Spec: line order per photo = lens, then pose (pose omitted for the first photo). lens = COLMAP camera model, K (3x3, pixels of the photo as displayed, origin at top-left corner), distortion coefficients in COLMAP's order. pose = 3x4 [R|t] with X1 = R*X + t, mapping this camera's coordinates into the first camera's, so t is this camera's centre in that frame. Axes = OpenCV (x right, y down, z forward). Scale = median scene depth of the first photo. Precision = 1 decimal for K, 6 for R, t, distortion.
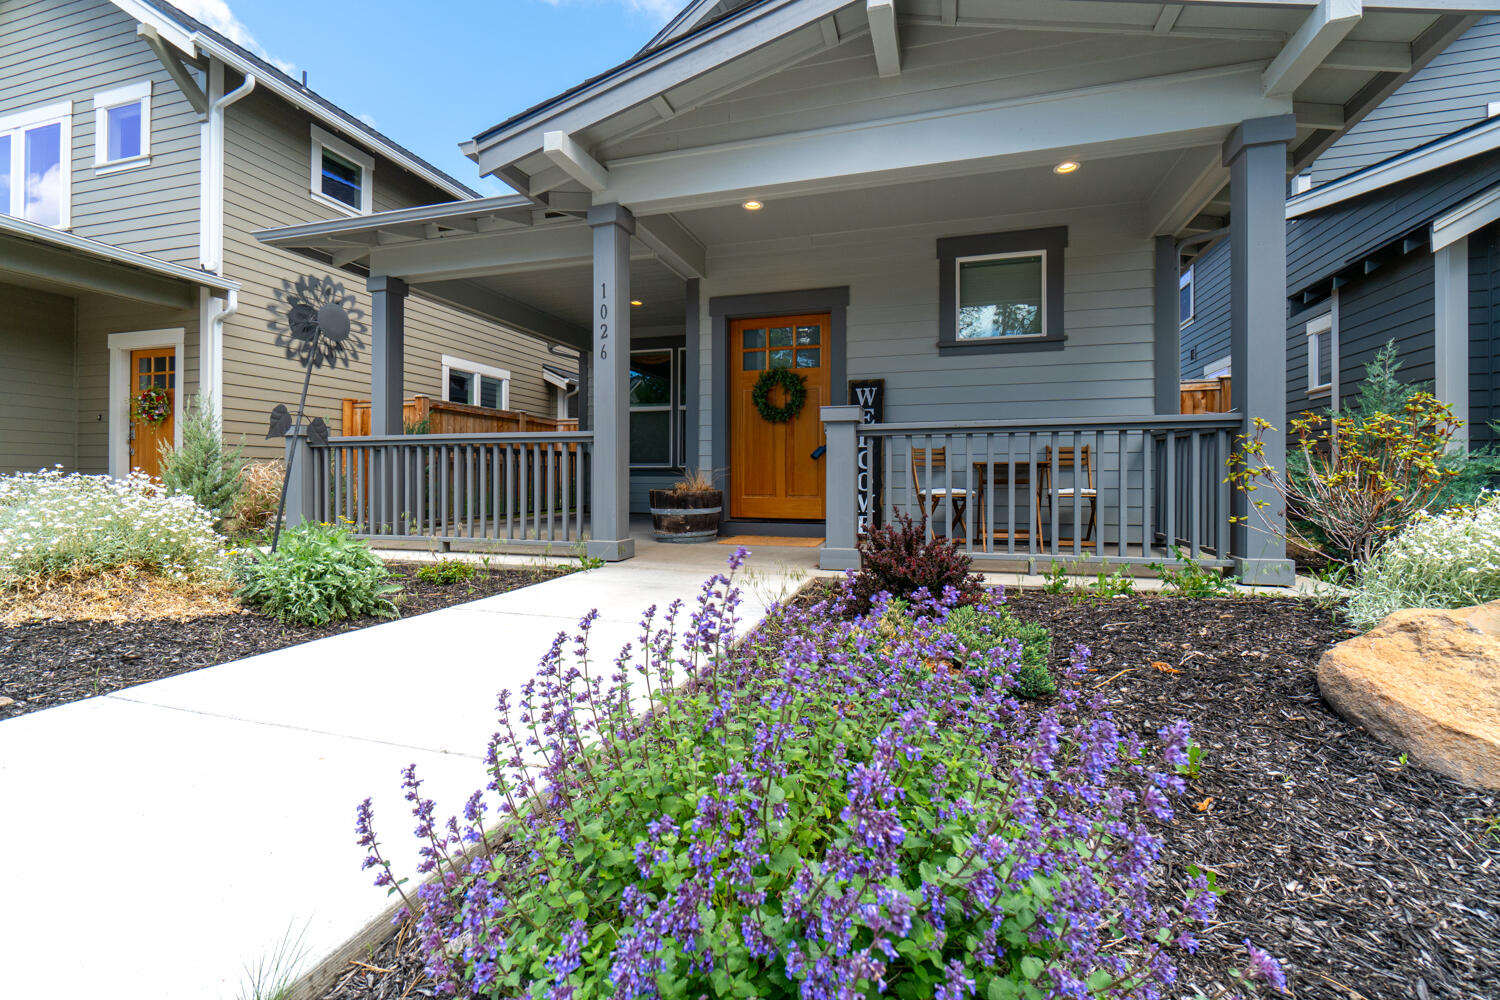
lens RADIAL K [[640.2, 0, 751.3], [0, 640.2, 486.2], [0, 0, 1]] dist [0.000237, 0.000035]
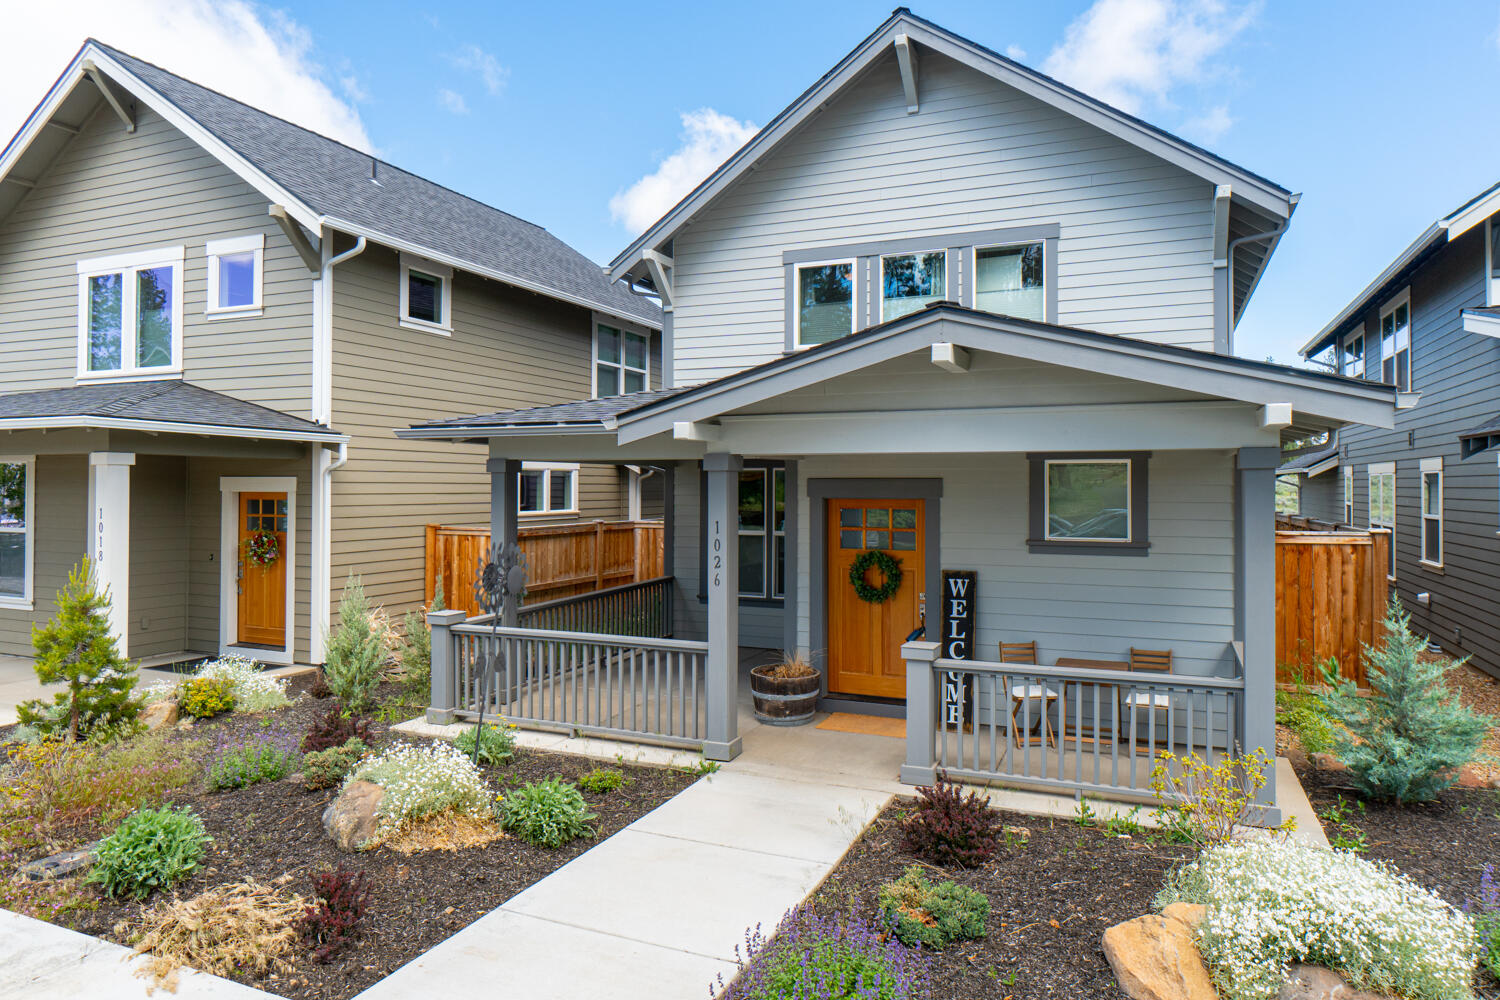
lens RADIAL K [[934.0, 0, 759.7], [0, 934.0, 493.9], [0, 0, 1]] dist [0.002303, -0.000763]
pose [[0.993405, -0.000916, -0.114654, 0.024752], [0.000486, 0.999993, -0.003779, -0.216518], [0.114657, 0.003698, 0.993398, -0.408185]]
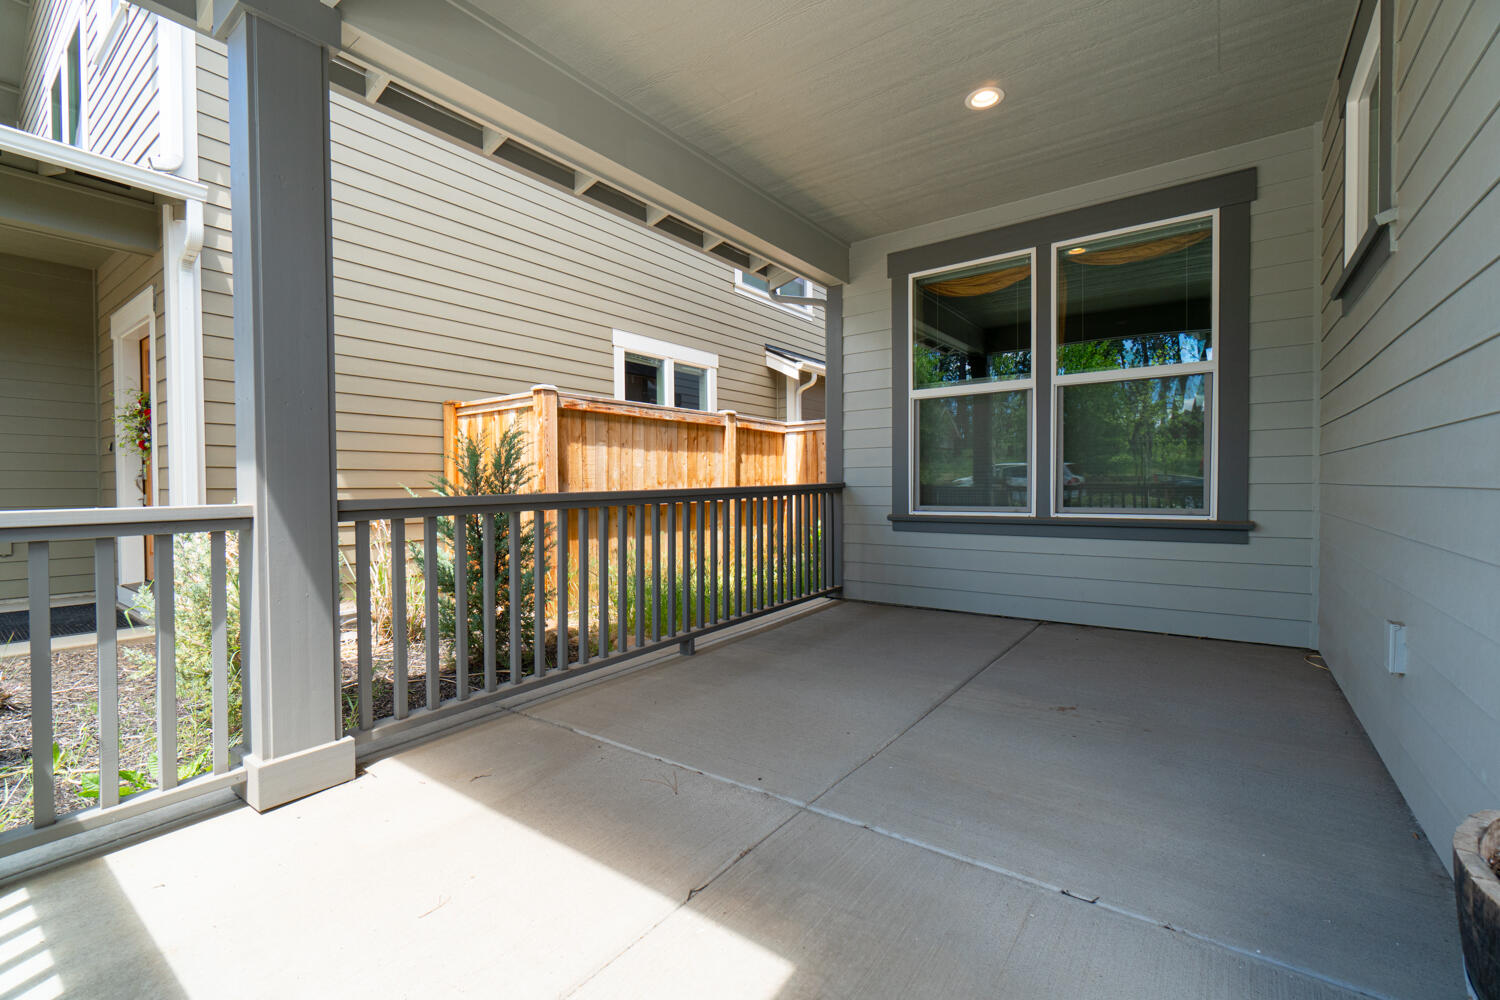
lens RADIAL K [[640.2, 0, 749.1], [0, 640.2, 500.9], [0, 0, 1]] dist [0.000237, 0.000035]
pose [[0.938521, -0.002440, -0.345215, -0.196646], [0.005333, 0.999958, 0.007430, -0.056661], [0.345182, -0.008814, 0.938494, 0.648735]]
